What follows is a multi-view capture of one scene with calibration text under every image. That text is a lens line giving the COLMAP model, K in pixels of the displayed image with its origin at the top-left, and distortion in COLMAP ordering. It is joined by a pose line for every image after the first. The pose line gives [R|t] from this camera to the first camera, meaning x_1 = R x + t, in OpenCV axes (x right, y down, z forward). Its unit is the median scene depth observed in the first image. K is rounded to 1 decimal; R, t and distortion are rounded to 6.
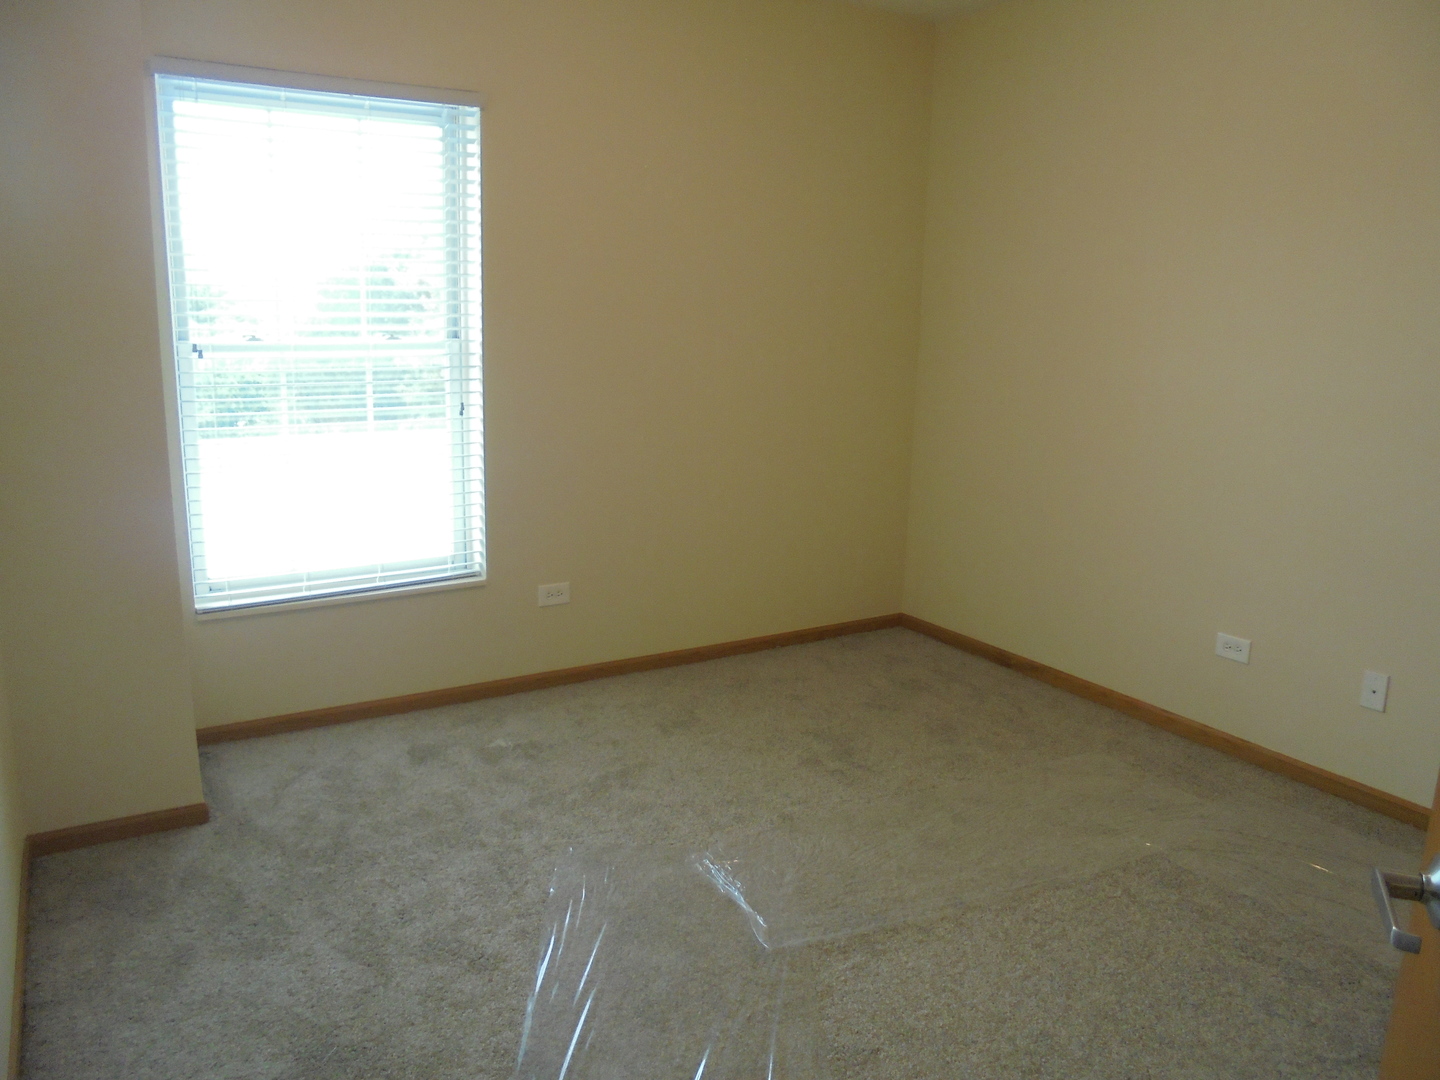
lens RADIAL K [[1130.4, 0, 720.0], [0, 1130.4, 540.0], [0, 0, 1]] dist [-0.161923, 0.120201]
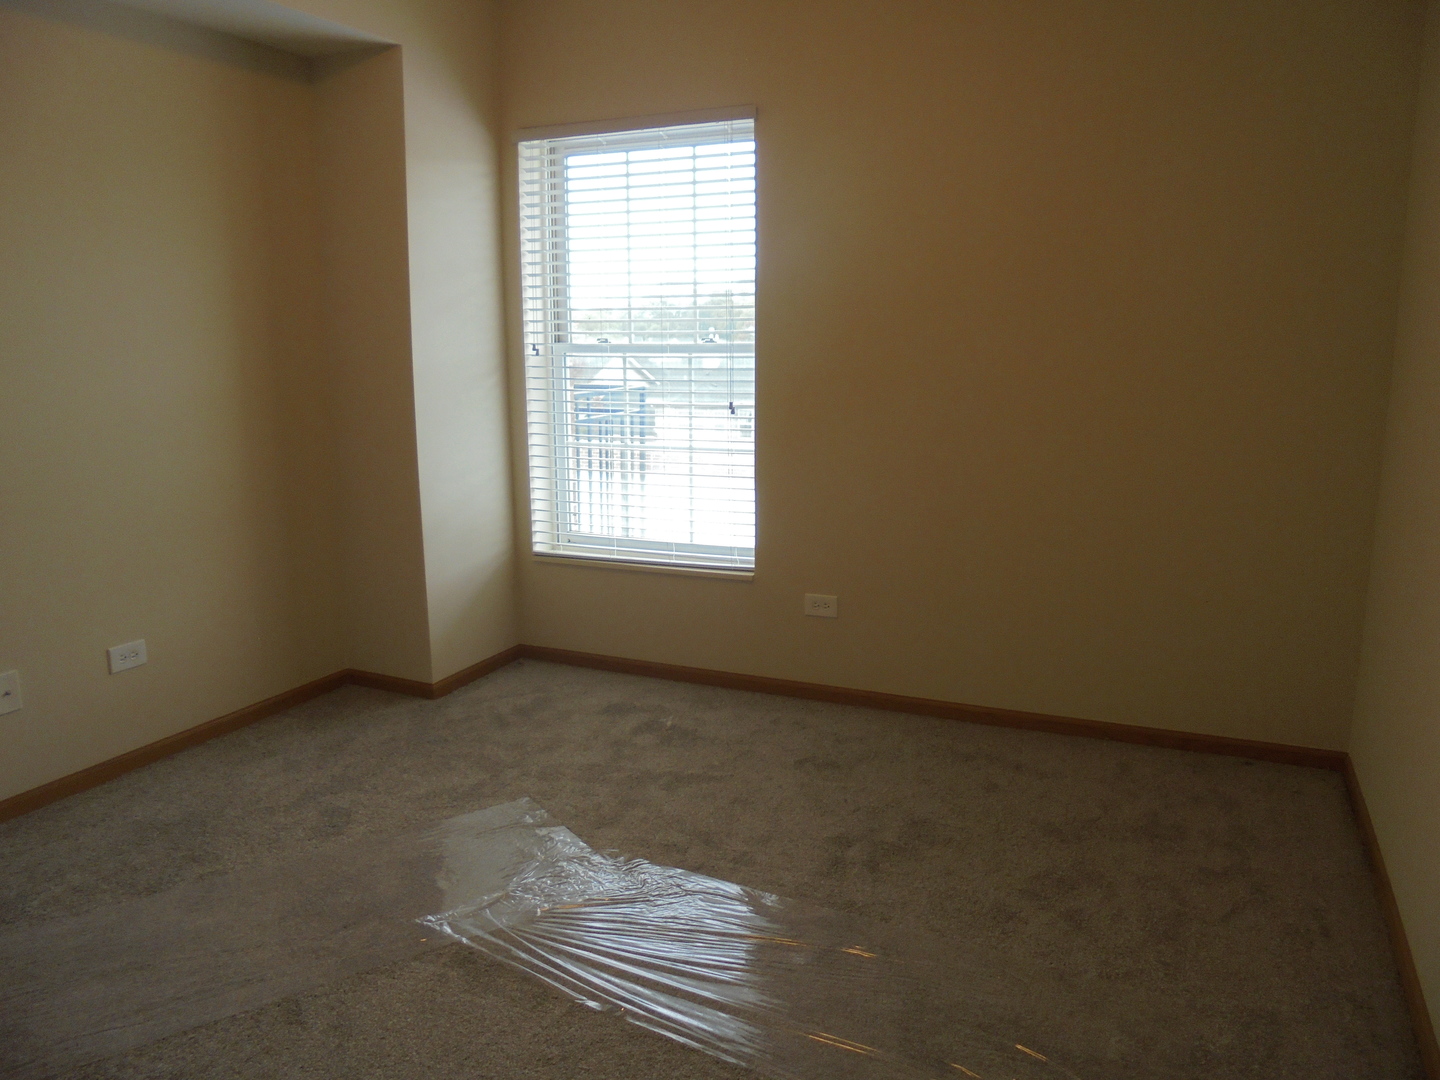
lens RADIAL K [[1130.4, 0, 720.0], [0, 1130.4, 540.0], [0, 0, 1]] dist [-0.161923, 0.120201]
pose [[0.515517, 0.141211, -0.845164, 0.705911], [-0.151873, 0.985769, 0.072067, -0.073128], [0.843313, 0.091206, 0.529627, 0.455860]]
